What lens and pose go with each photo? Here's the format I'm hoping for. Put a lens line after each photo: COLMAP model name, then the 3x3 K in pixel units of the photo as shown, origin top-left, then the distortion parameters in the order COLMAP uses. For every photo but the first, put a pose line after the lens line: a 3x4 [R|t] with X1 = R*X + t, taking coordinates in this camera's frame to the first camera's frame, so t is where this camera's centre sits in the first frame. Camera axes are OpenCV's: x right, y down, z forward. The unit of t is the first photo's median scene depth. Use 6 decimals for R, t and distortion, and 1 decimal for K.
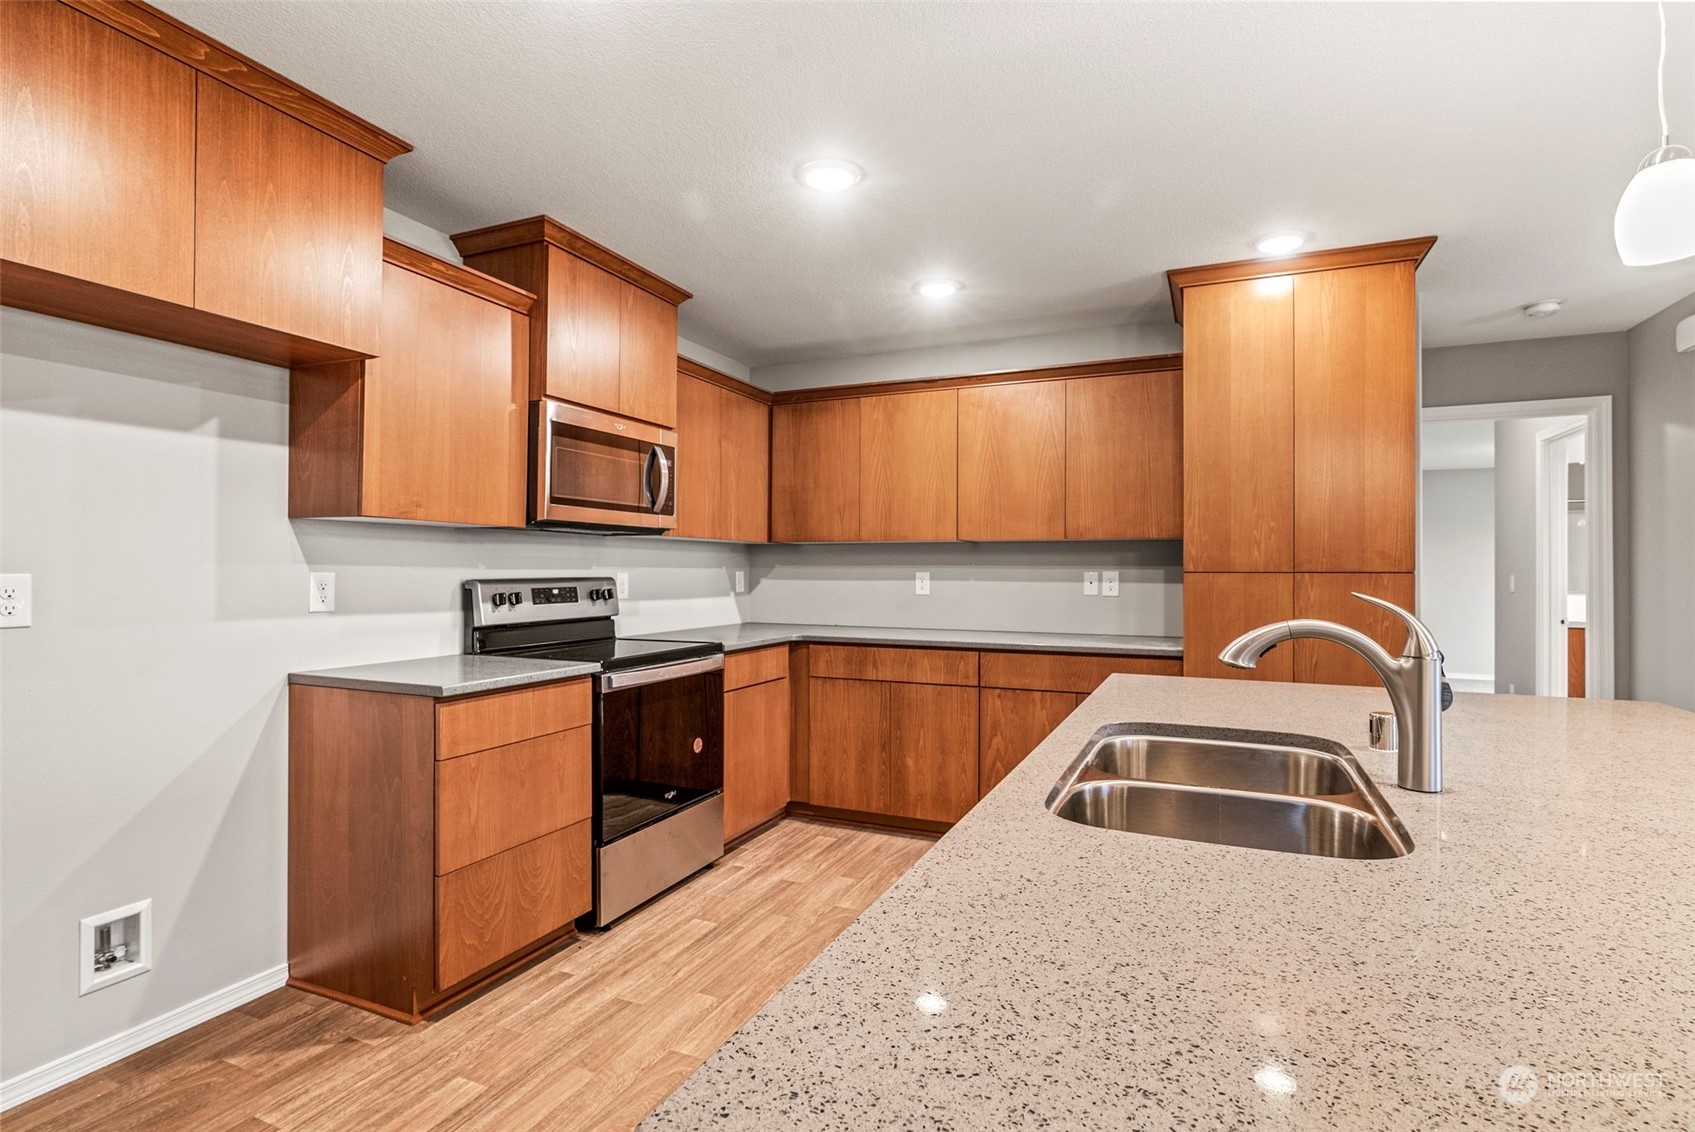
lens RADIAL K [[826.5, 0, 855.0], [0, 826.5, 569.1], [0, 0, 1]] dist [-0.004311, 0.000563]
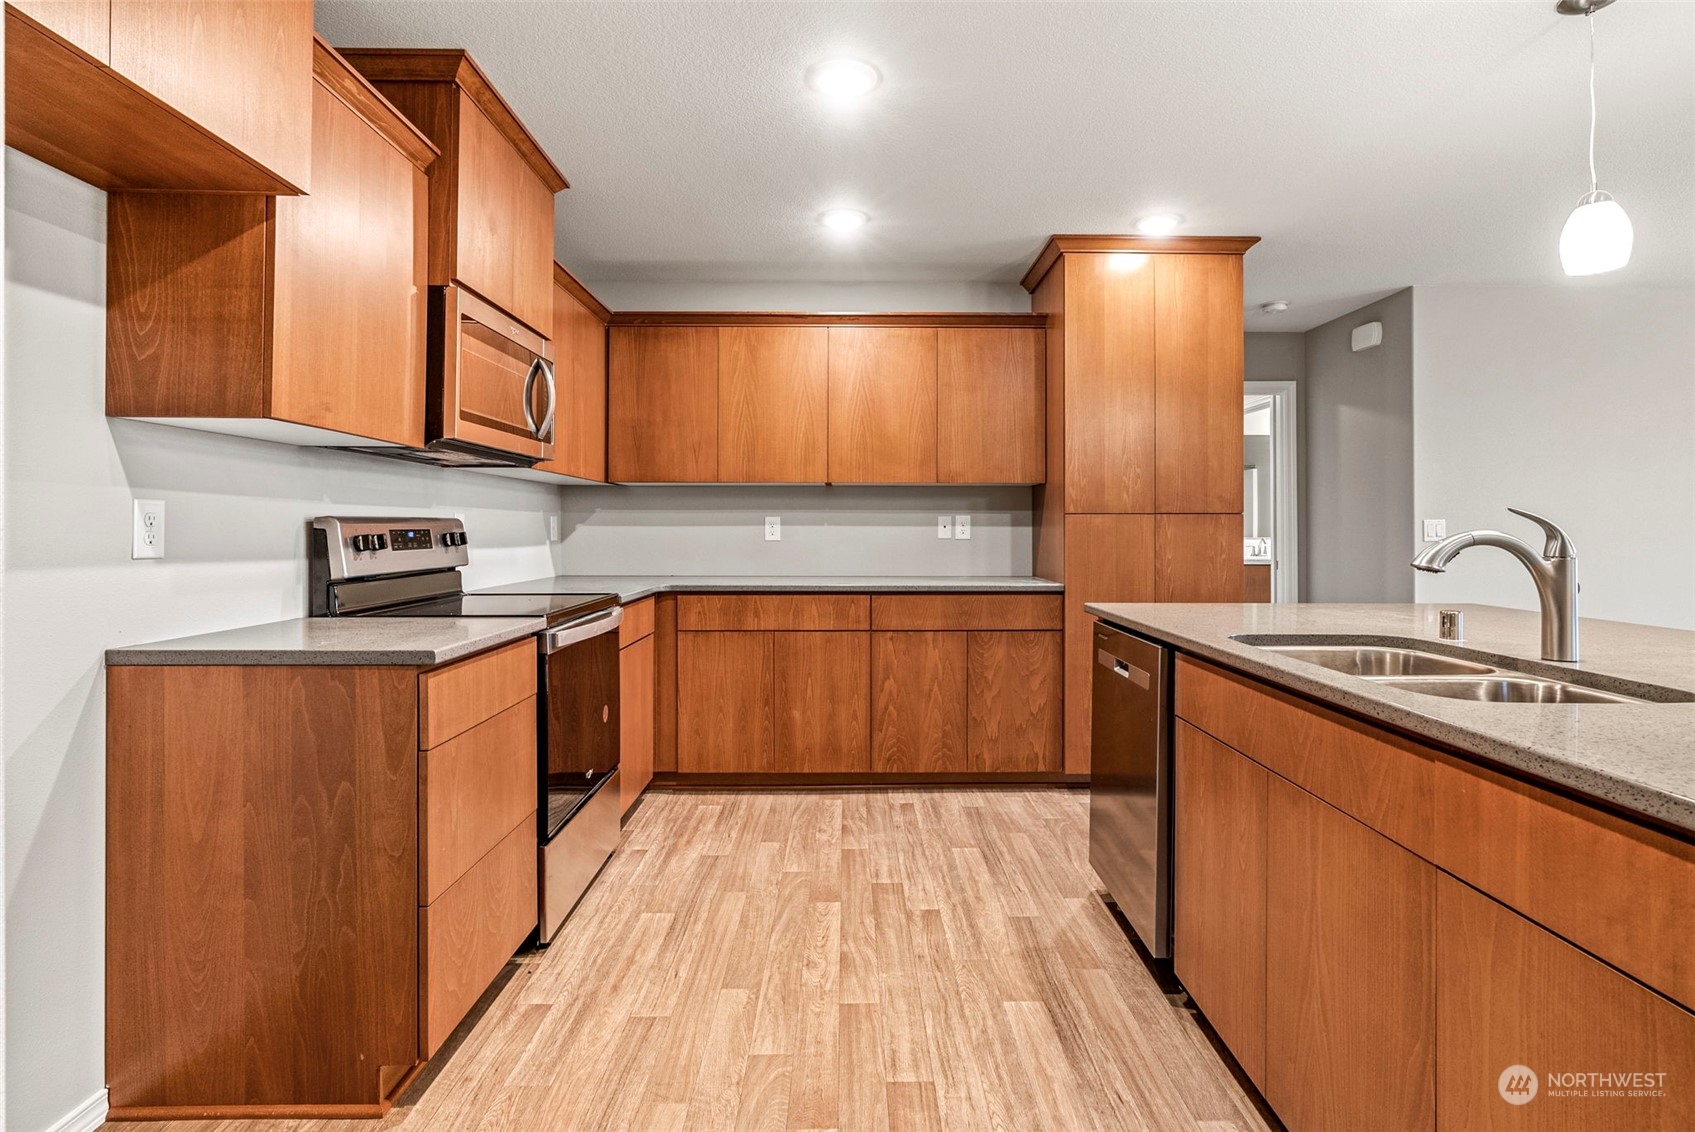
lens RADIAL K [[846.4, 0, 862.3], [0, 846.4, 526.9], [0, 0, 1]] dist [-0.002423, -0.000474]
pose [[0.909250, -0.001342, 0.416249, -0.376141], [0.001493, 0.999999, -0.000038, 0.025318], [-0.416248, 0.000656, 0.909251, 0.116189]]
